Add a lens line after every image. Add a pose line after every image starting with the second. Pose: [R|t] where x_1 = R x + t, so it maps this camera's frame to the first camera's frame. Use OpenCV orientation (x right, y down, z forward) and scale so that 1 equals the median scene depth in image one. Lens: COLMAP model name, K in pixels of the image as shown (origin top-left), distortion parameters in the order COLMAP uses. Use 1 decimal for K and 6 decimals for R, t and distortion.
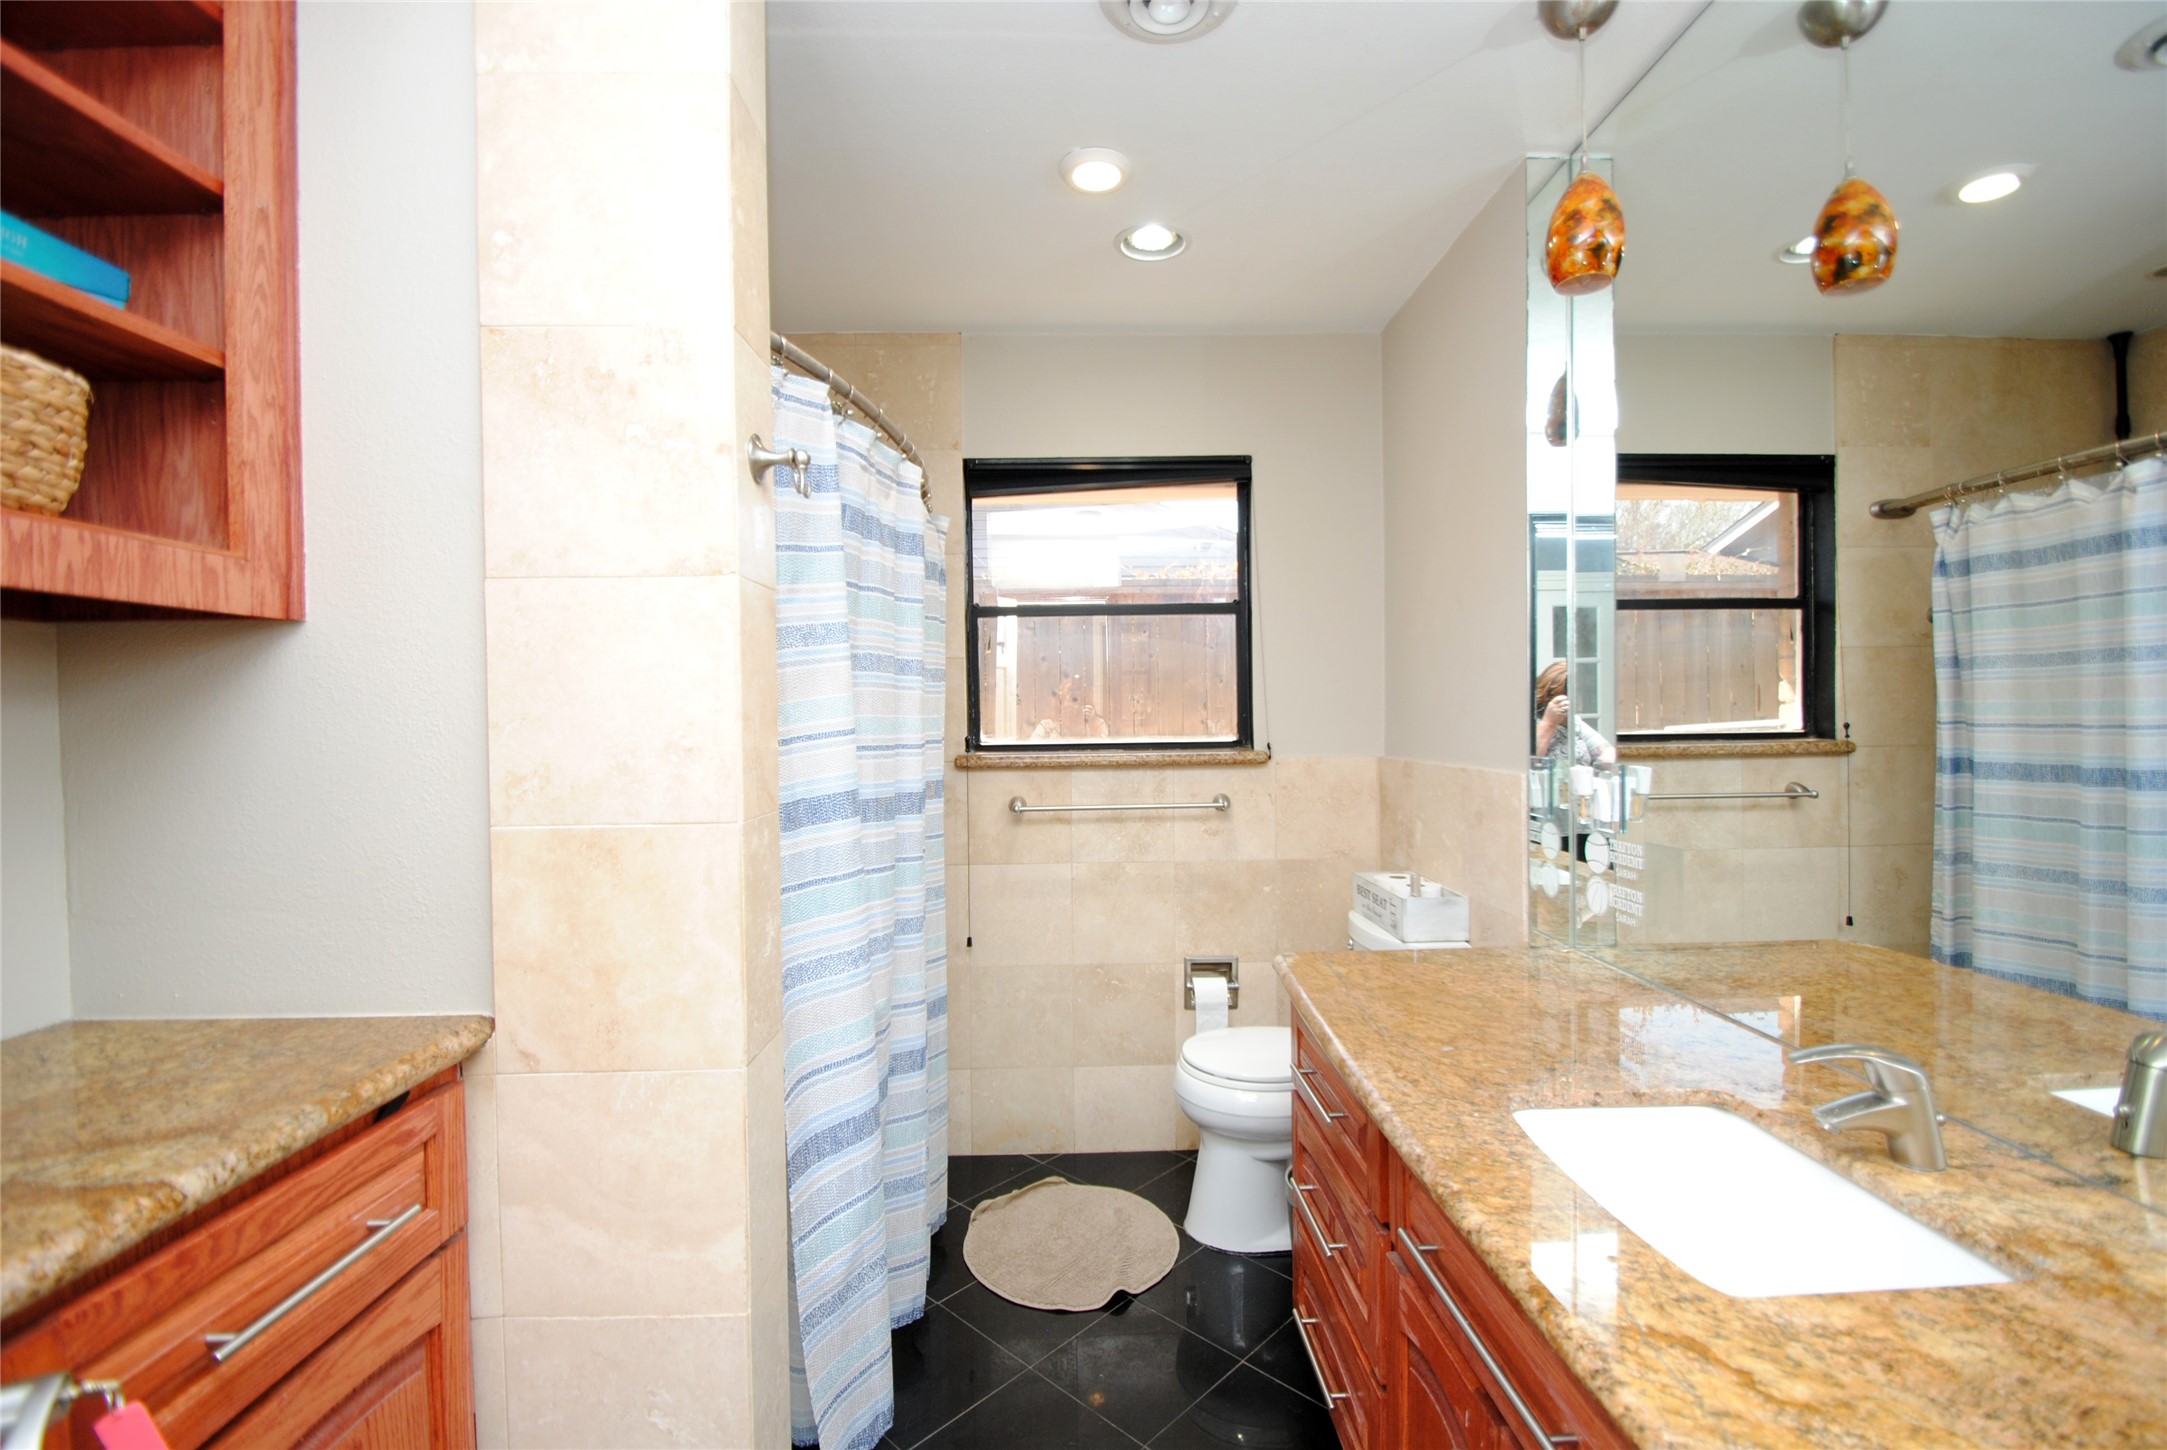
lens RADIAL K [[951.4, 0, 1095.9], [0, 951.4, 720.8], [0, 0, 1]] dist [0.010401, -0.013087]
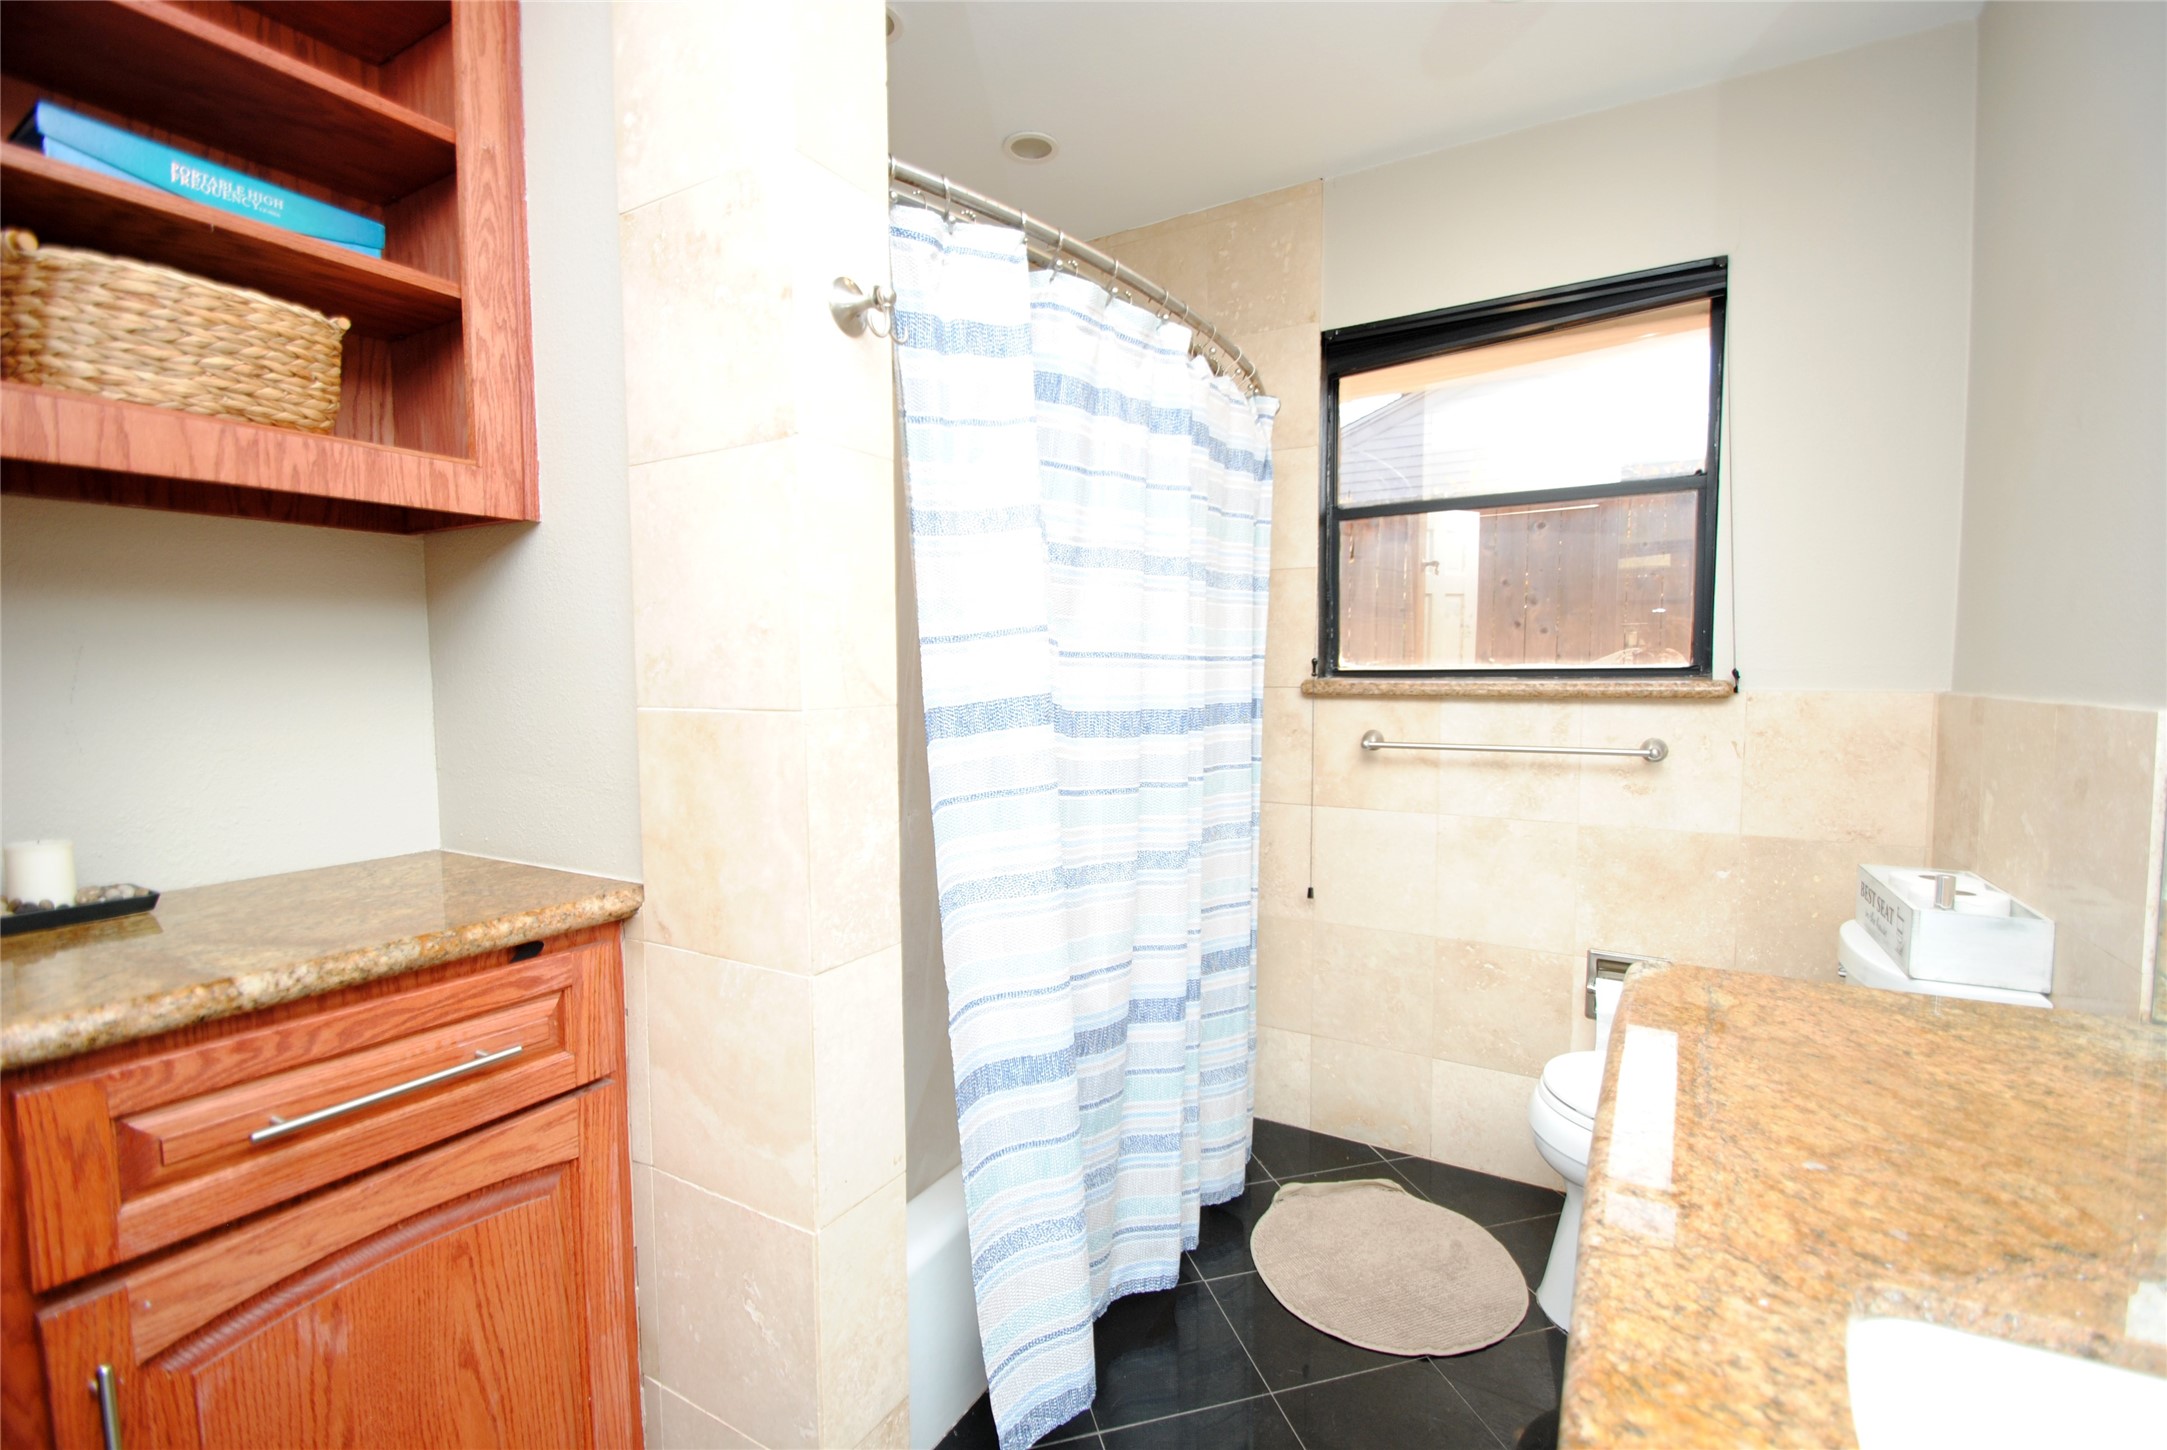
lens RADIAL K [[951.4, 0, 1099.9], [0, 951.4, 724.3], [0, 0, 1]] dist [0.010401, -0.013087]
pose [[0.858068, 0.039506, -0.512015, 0.279754], [-0.010188, 0.998150, 0.059942, 0.051514], [0.513436, -0.046218, 0.856882, 0.303525]]
